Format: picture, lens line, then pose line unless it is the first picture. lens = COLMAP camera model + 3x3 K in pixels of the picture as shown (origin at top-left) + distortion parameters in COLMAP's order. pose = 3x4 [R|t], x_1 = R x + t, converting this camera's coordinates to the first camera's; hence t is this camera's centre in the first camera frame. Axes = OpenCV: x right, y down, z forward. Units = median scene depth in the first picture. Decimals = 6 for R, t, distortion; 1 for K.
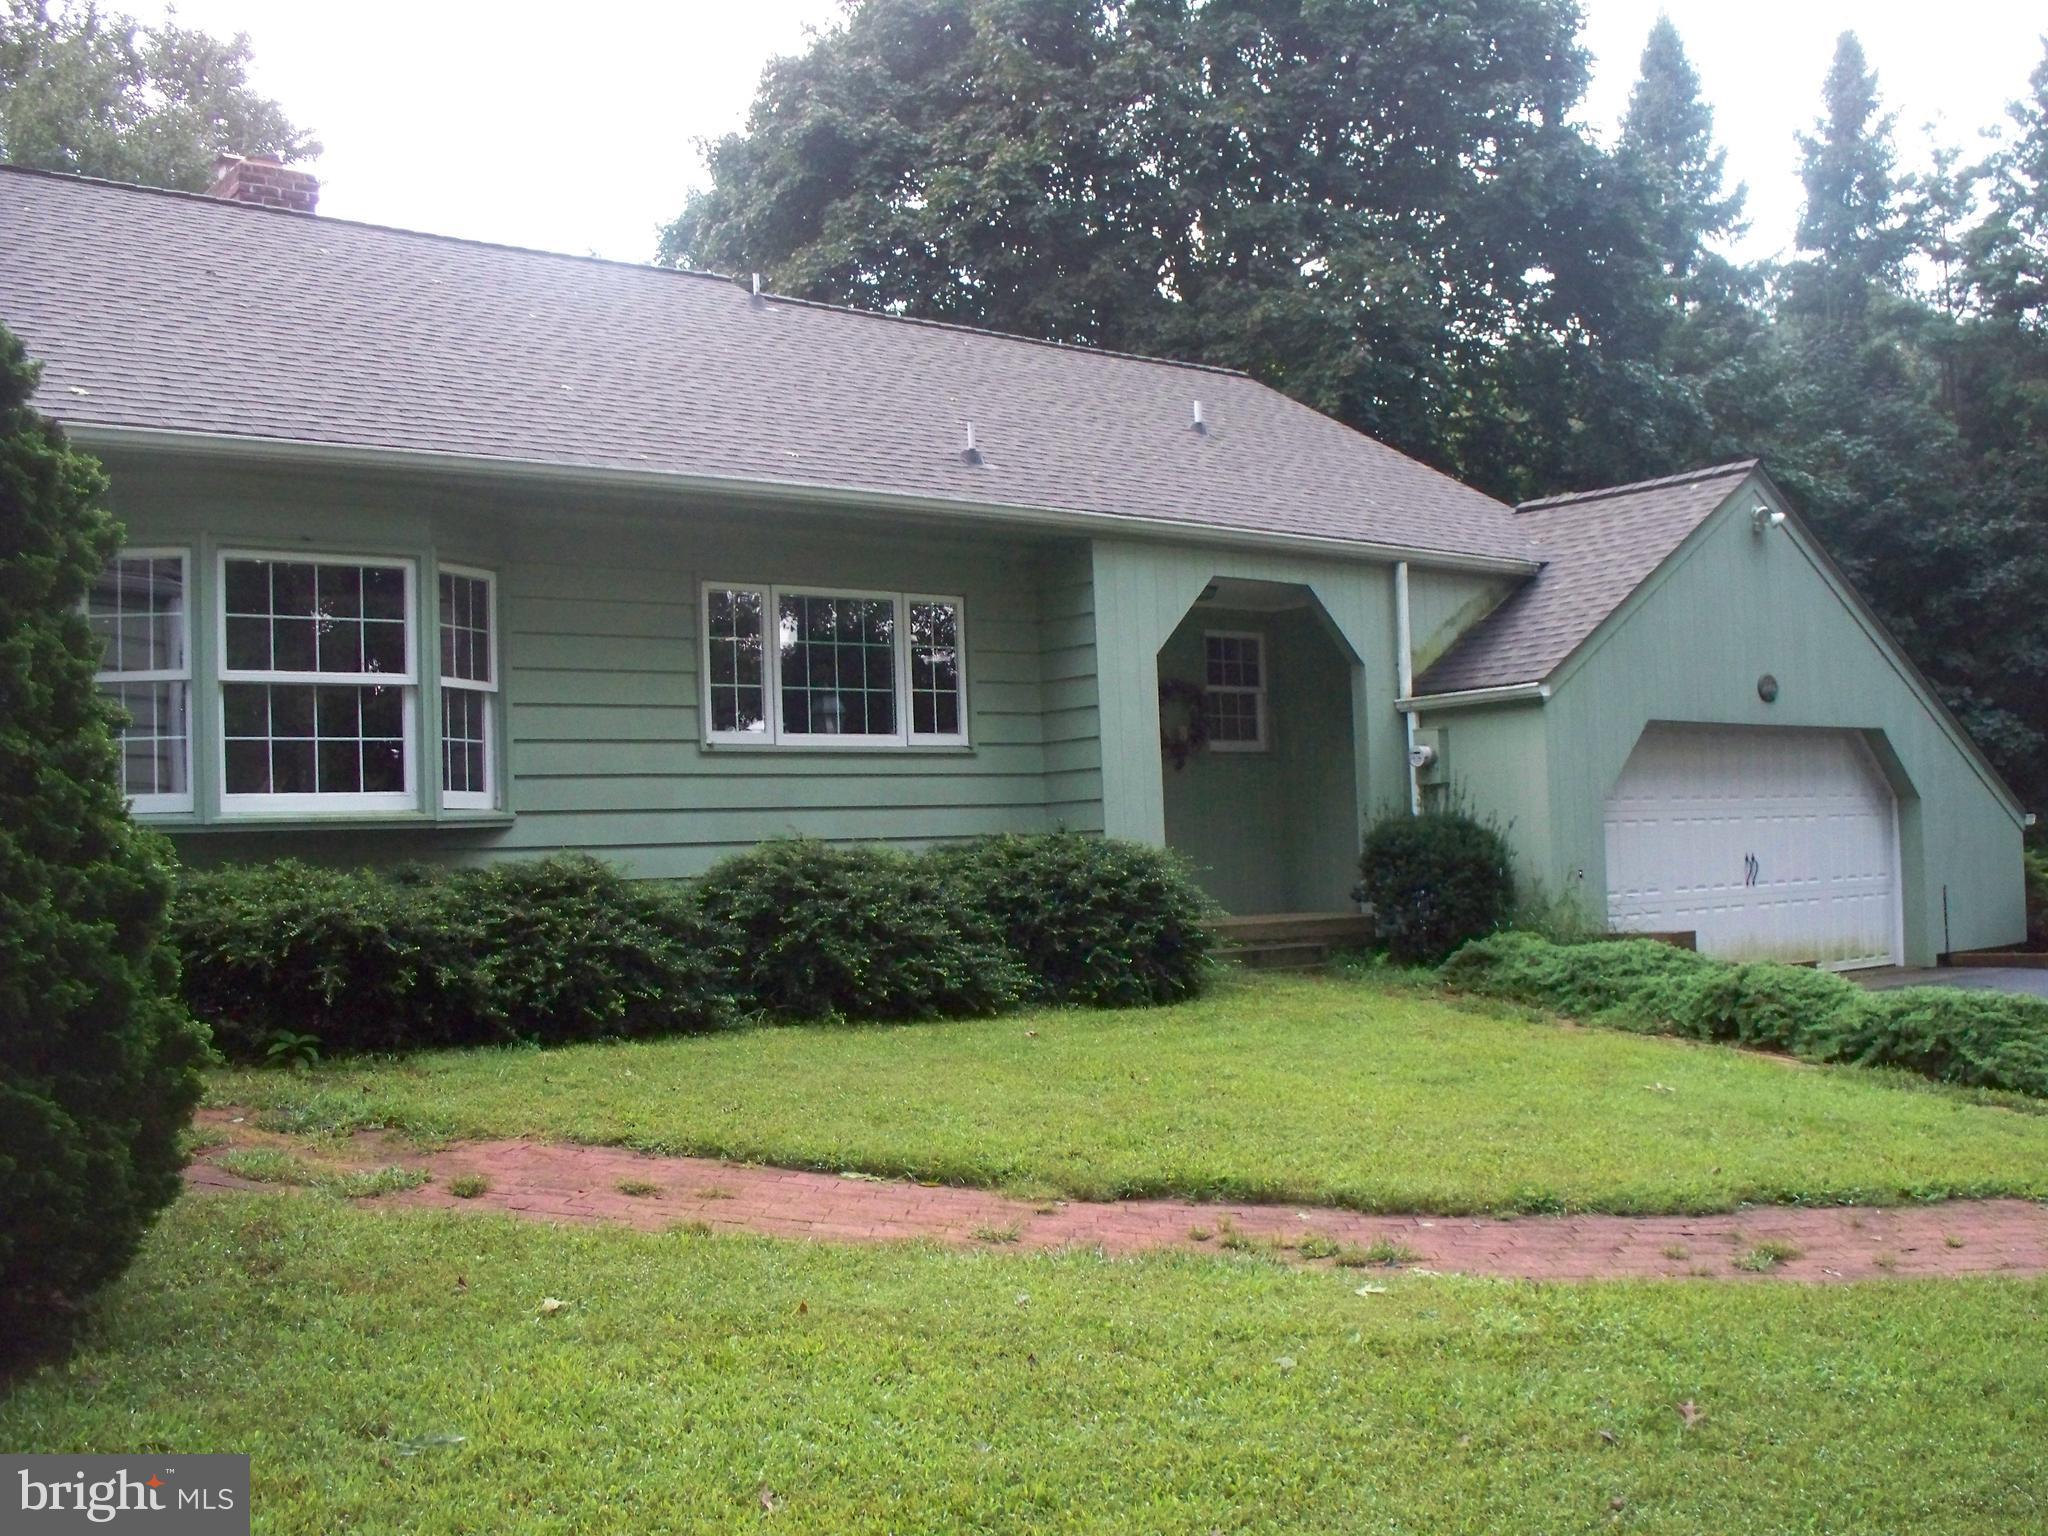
lens RADIAL K [[2122.3, 0, 1024.0], [0, 2122.3, 768.0], [0, 0, 1]] dist [-0.120129, 0.011377]
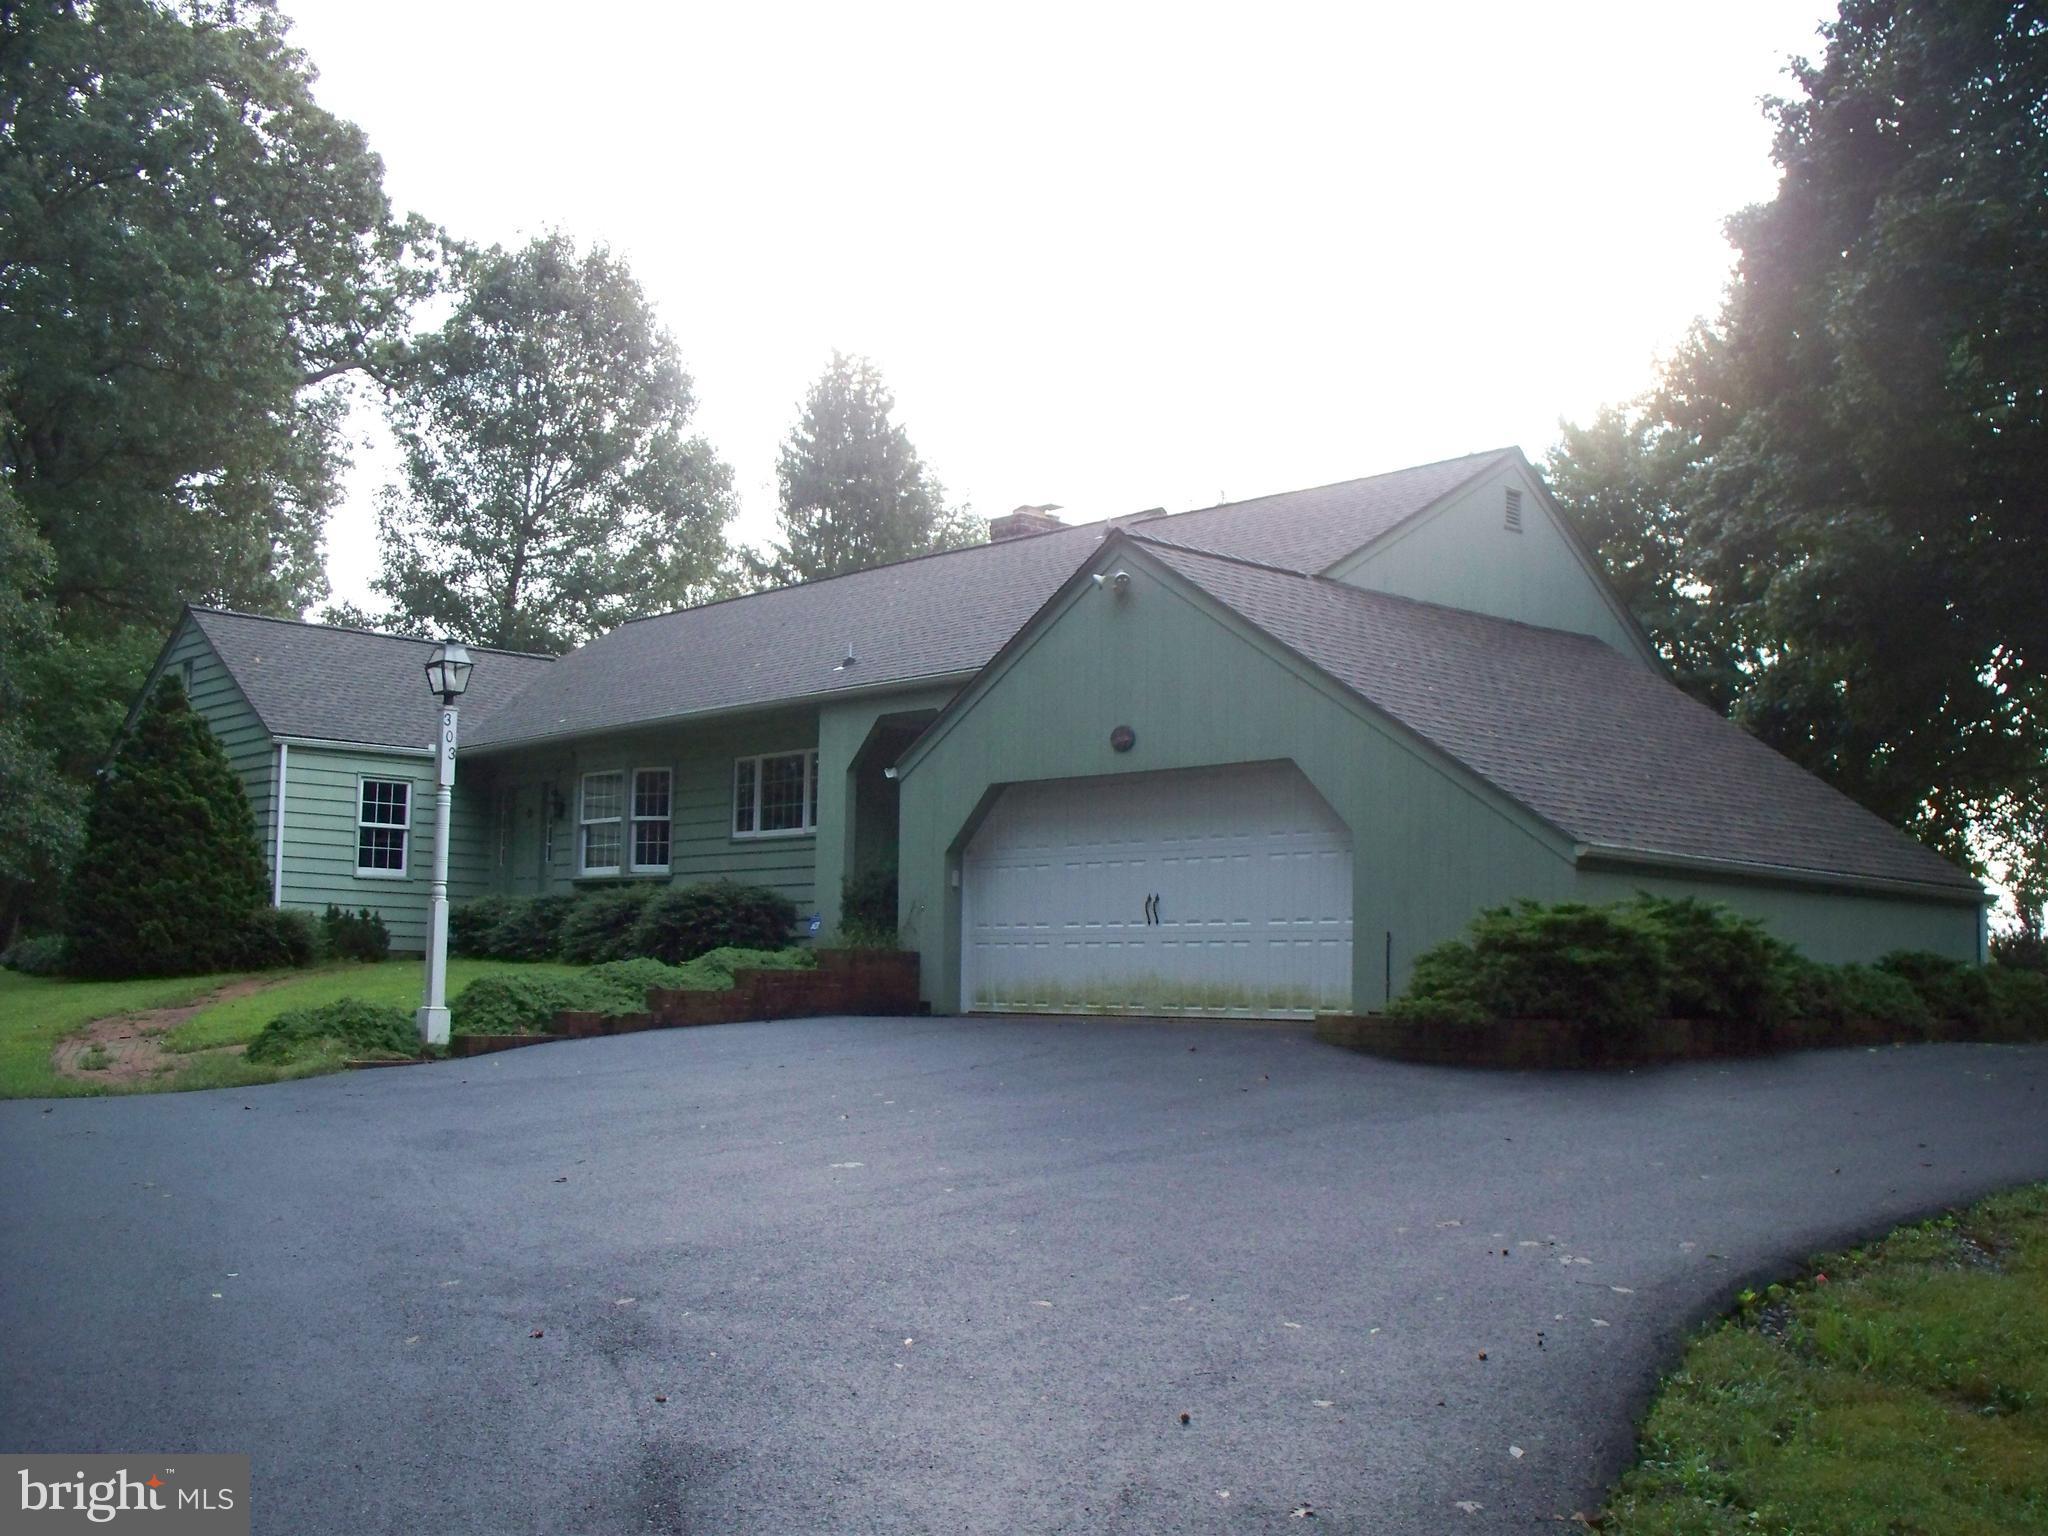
lens RADIAL K [[2122.3, 0, 1024.0], [0, 2122.3, 768.0], [0, 0, 1]] dist [-0.120129, 0.011377]
pose [[0.061271, -0.070427, -0.995633, 1.847547], [0.019662, 0.997399, -0.069342, 0.065892], [0.997927, -0.015327, 0.062497, 1.135915]]
